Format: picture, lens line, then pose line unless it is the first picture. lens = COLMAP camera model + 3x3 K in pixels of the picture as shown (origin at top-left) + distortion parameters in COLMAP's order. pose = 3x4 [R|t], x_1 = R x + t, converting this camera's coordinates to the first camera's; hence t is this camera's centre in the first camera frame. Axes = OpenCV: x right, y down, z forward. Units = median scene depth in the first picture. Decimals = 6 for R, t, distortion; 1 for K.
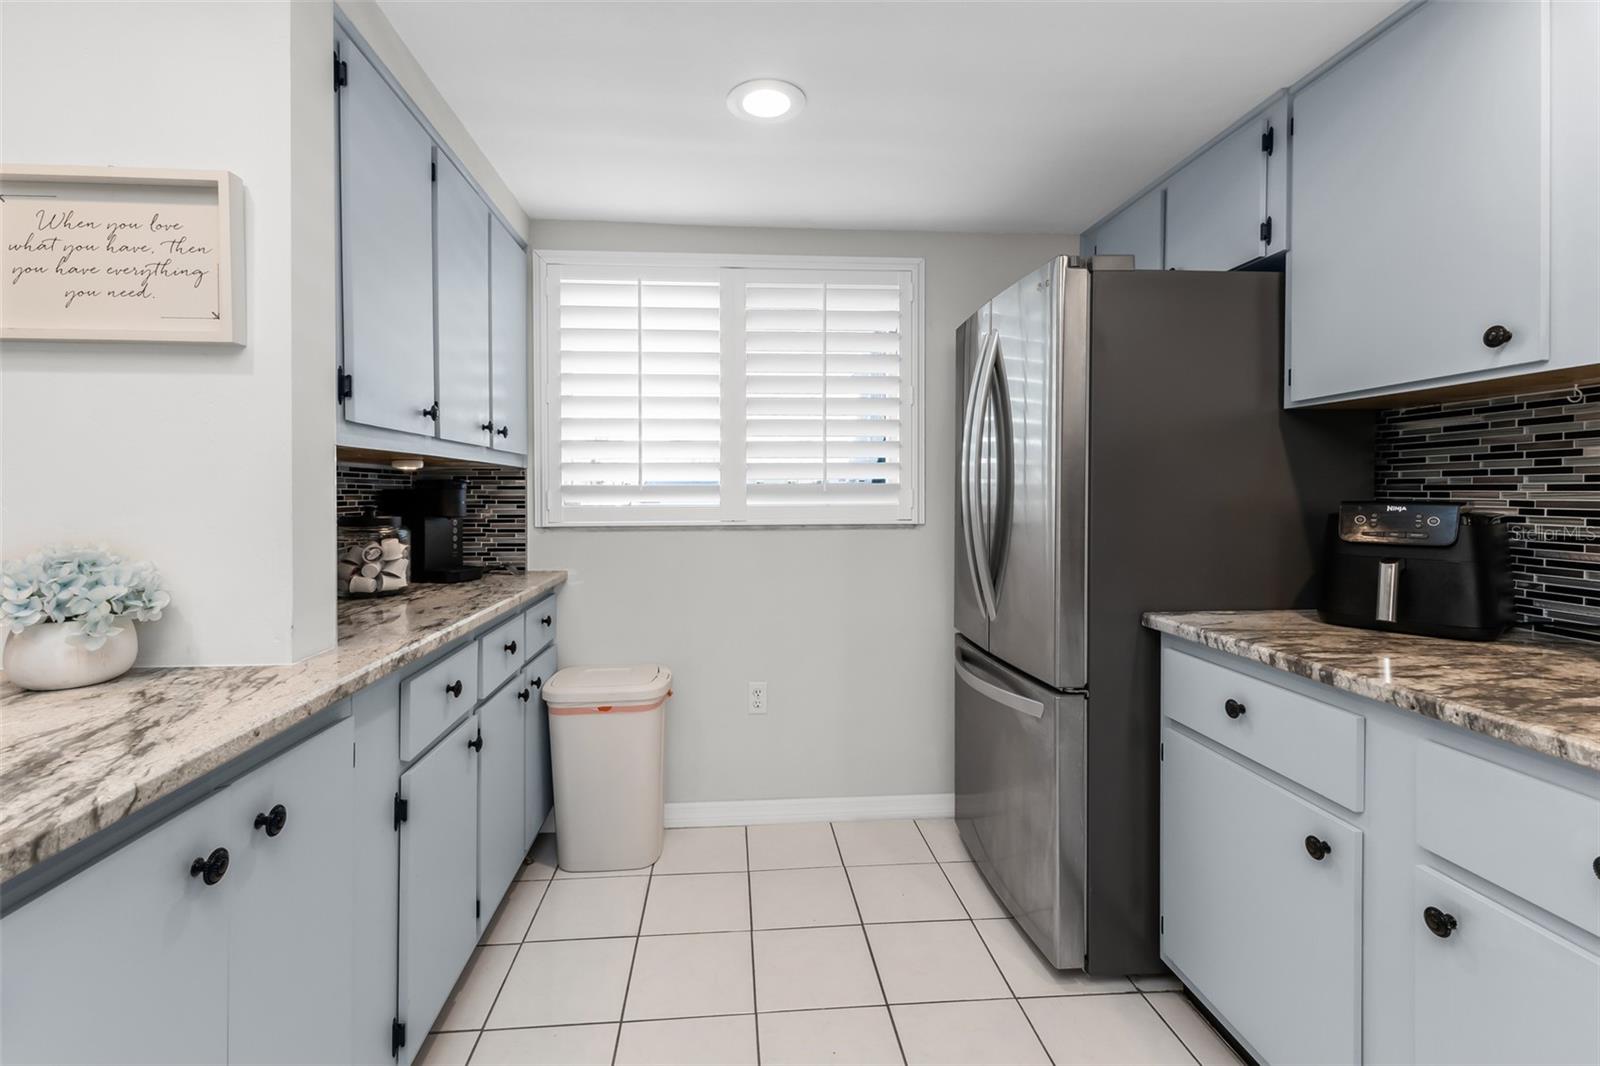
lens RADIAL K [[706.8, 0, 778.7], [0, 706.8, 502.4], [0, 0, 1]] dist [0.003504, 0.000238]
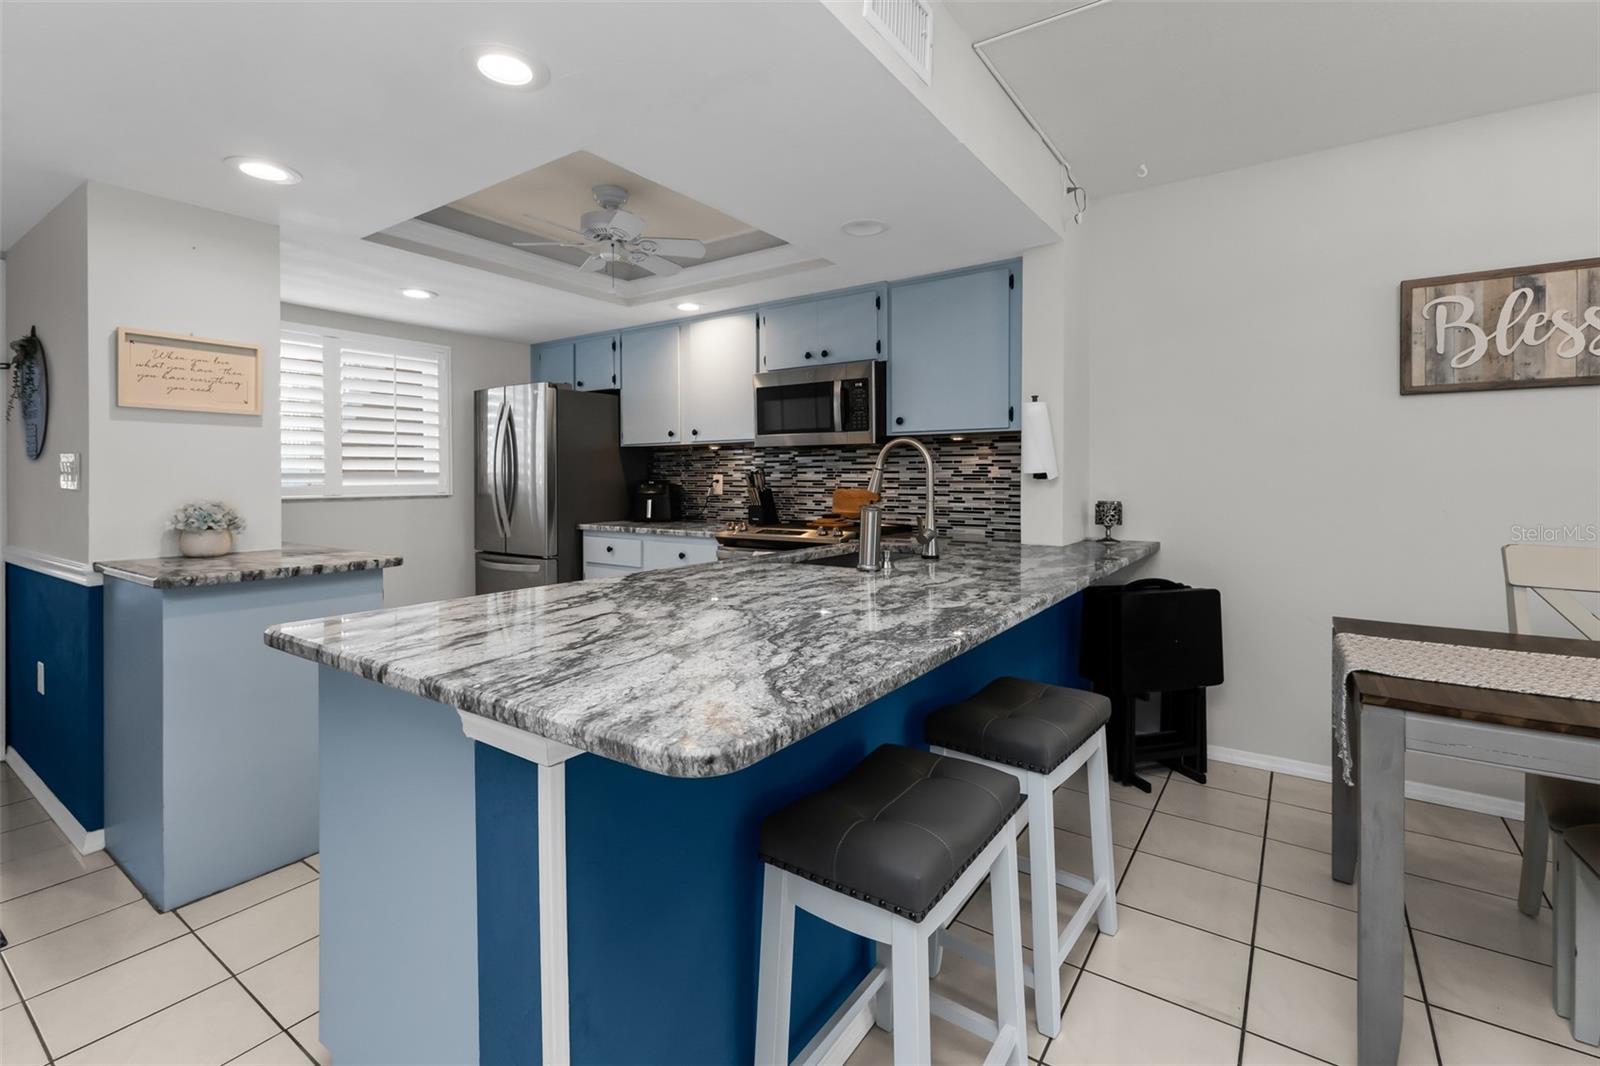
lens RADIAL K [[711.5, 0, 804.0], [0, 711.5, 480.8], [0, 0, 1]] dist [0.011095, -0.004768]
pose [[0.632782, -0.003583, 0.774322, -0.881491], [0.011629, 0.999920, -0.004876, 0.018987], [-0.774243, 0.012090, 0.632773, -1.172986]]
